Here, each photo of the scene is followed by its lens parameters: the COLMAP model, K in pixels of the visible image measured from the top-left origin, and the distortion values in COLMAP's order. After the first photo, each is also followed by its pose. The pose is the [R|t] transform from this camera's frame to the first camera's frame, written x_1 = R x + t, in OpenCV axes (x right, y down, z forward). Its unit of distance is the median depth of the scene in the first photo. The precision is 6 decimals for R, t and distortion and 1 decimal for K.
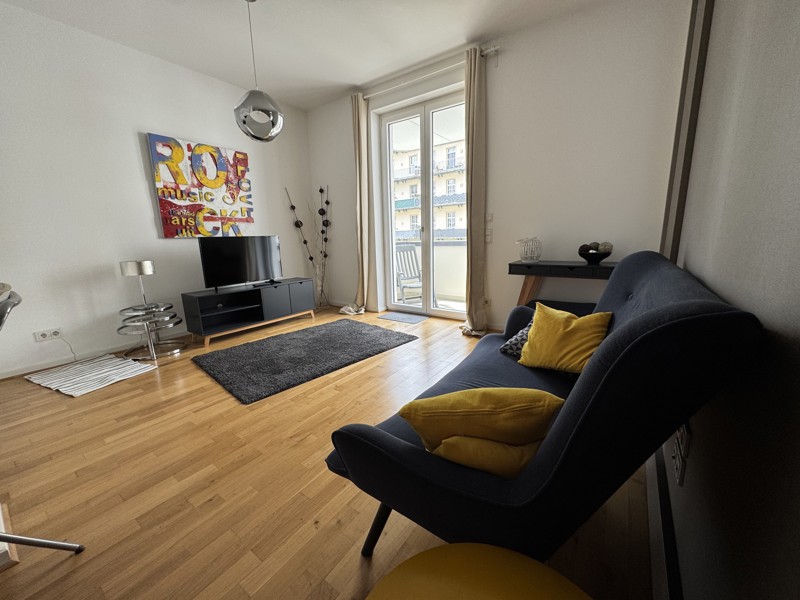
lens RADIAL K [[325.0, 0, 399.0], [0, 325.0, 301.2], [0, 0, 1]] dist [0.006211, 0.001196]
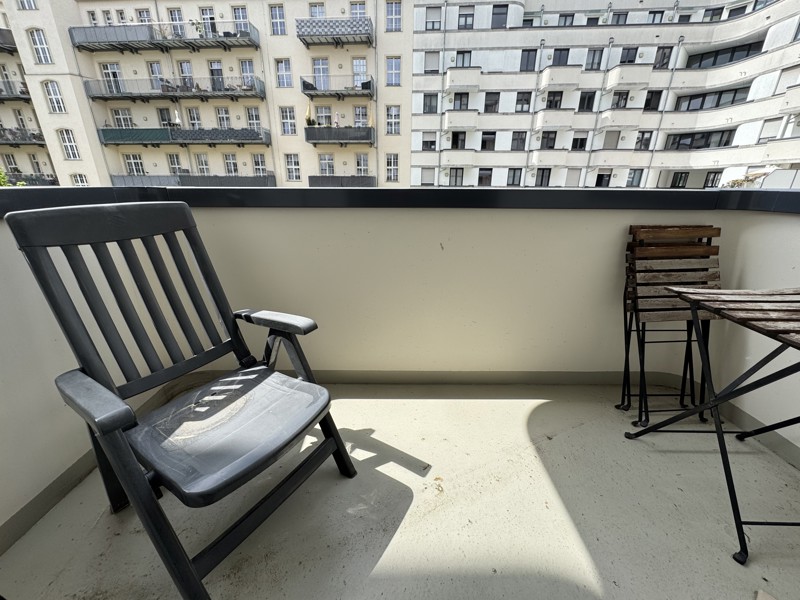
lens RADIAL K [[325.0, 0, 395.8], [0, 325.0, 298.7], [0, 0, 1]] dist [0.006211, 0.001196]
pose [[0.821546, -0.164672, 0.545843, 0.050312], [0.091969, 0.983120, 0.158169, -0.197420], [-0.562675, -0.079742, 0.822823, 1.084291]]
